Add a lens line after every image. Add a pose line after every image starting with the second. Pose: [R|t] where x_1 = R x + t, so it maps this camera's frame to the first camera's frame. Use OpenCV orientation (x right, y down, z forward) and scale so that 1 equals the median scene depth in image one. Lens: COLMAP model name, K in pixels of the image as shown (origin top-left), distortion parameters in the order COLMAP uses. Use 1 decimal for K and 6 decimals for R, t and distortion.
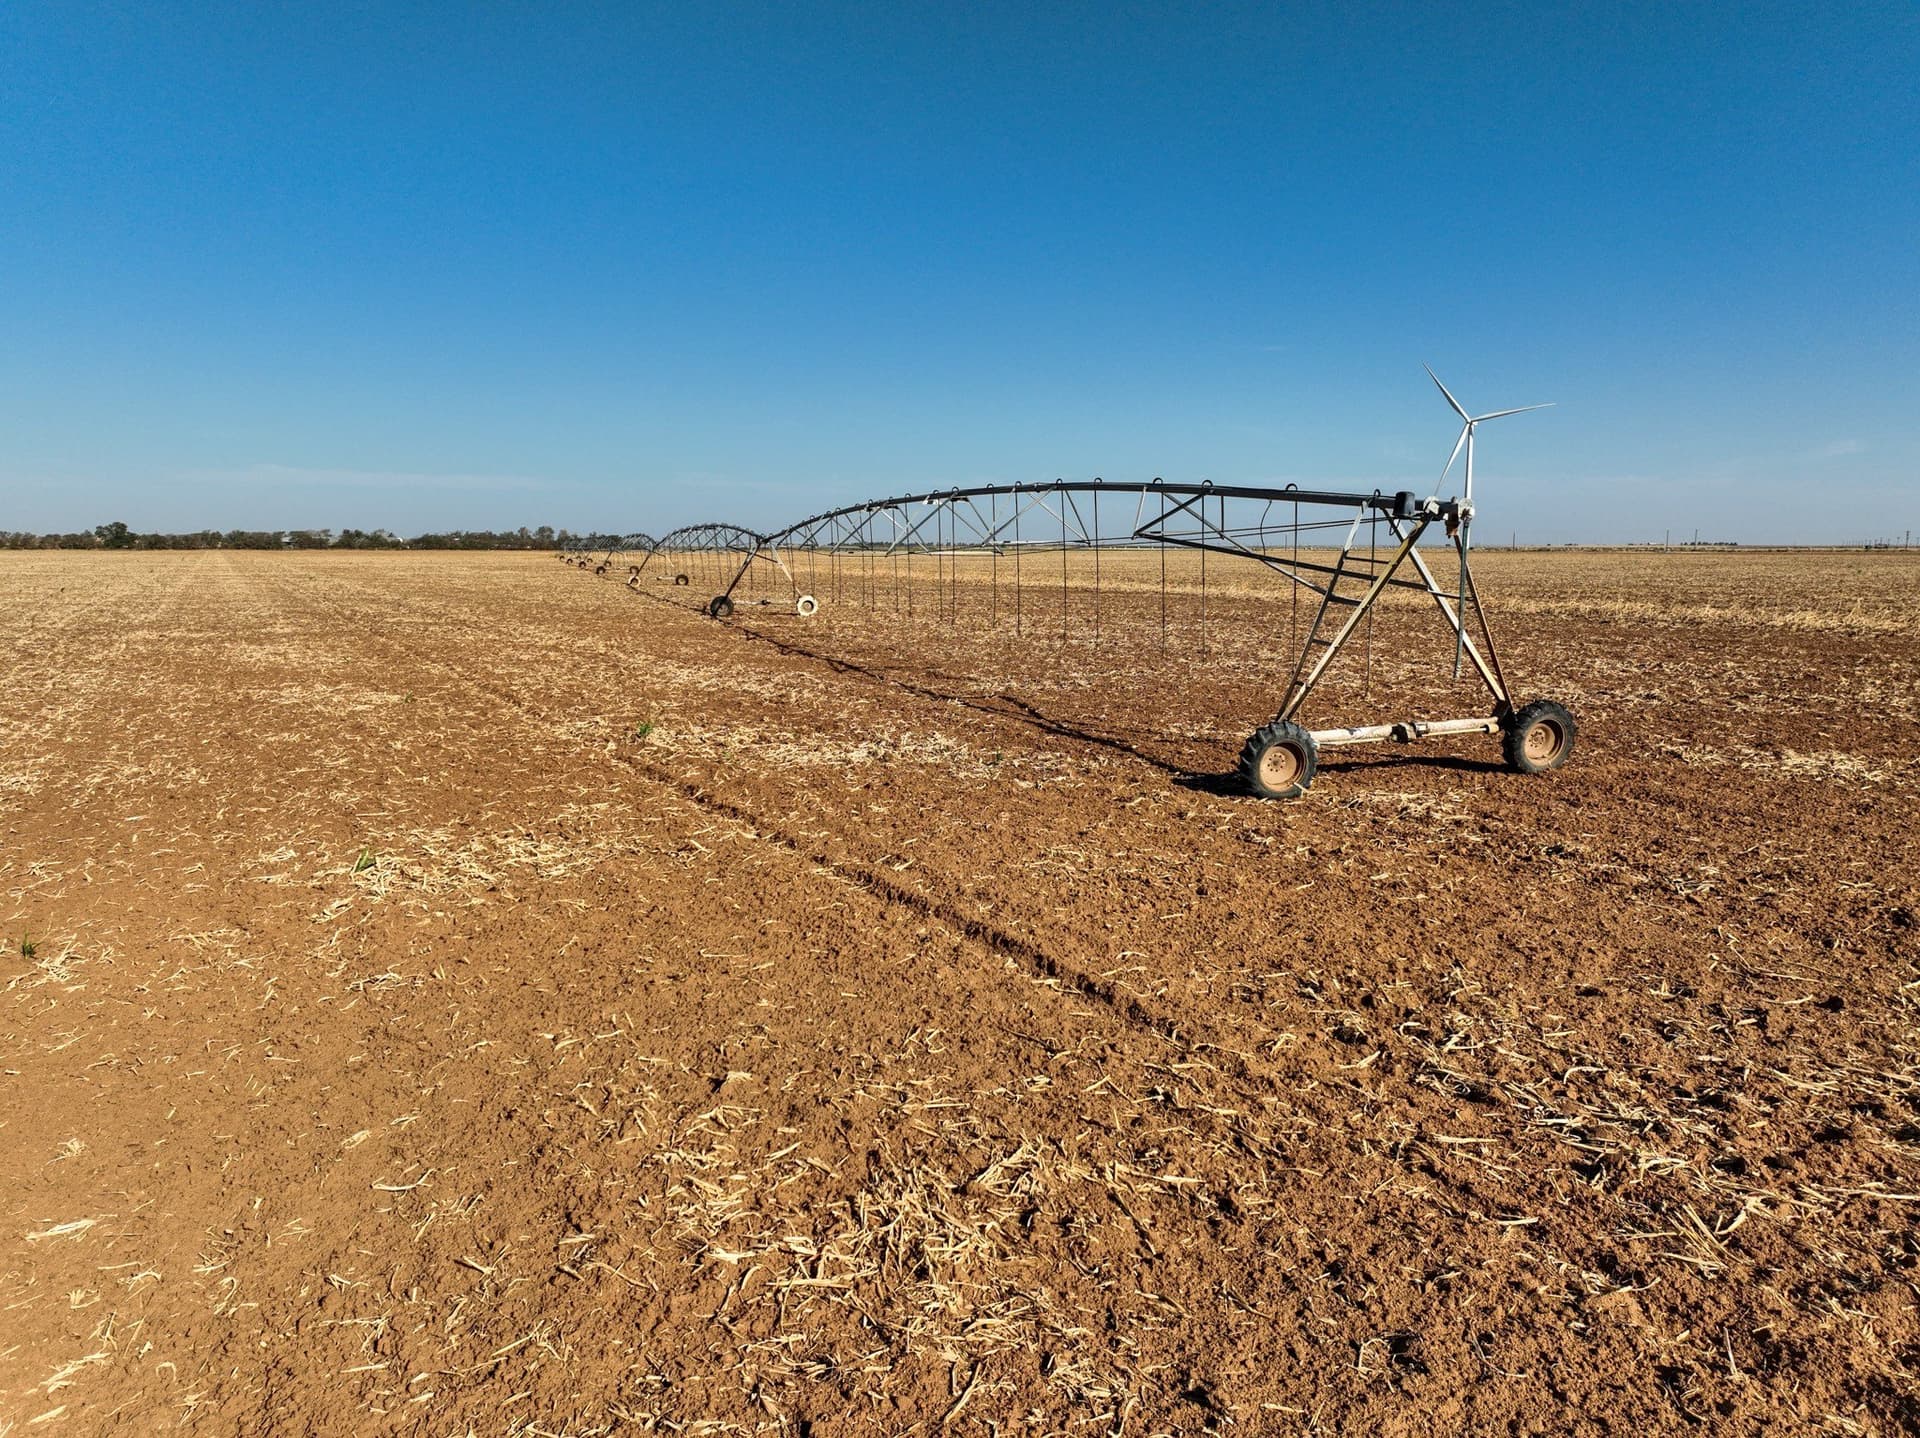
lens RADIAL K [[1350.2, 0, 958.3], [0, 1350.2, 710.0], [0, 0, 1]] dist [0.001937, 0.012608]
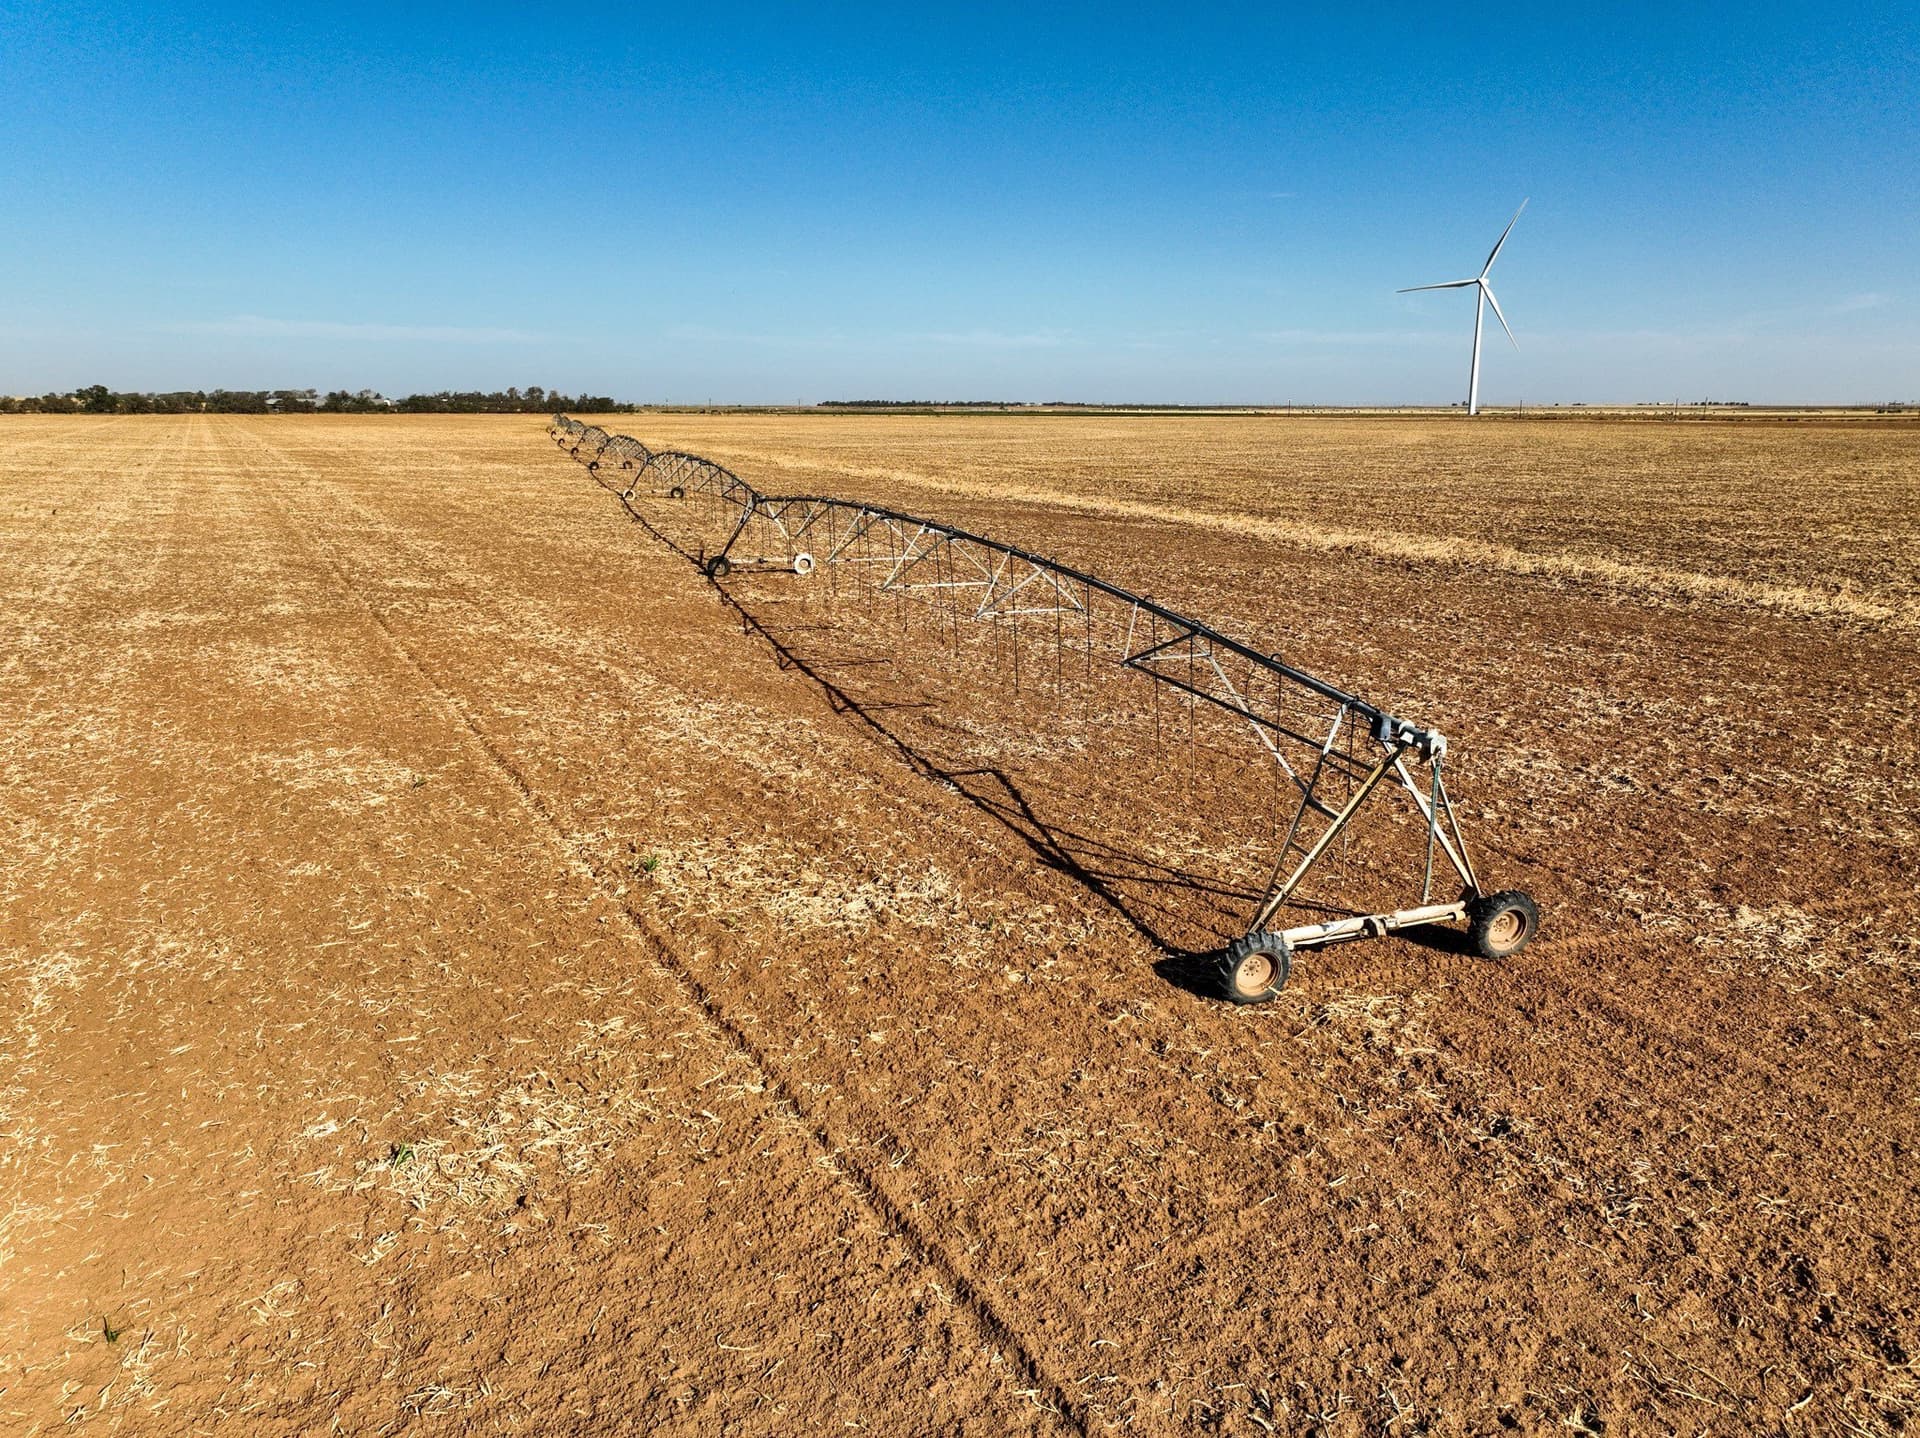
lens RADIAL K [[1350.2, 0, 958.3], [0, 1350.2, 710.0], [0, 0, 1]] dist [0.001937, 0.012608]
pose [[0.999999, -0.000537, 0.001547, 0.002763], [0.000372, 0.994501, 0.104724, -0.208537], [-0.001595, -0.104724, 0.994500, -0.024257]]
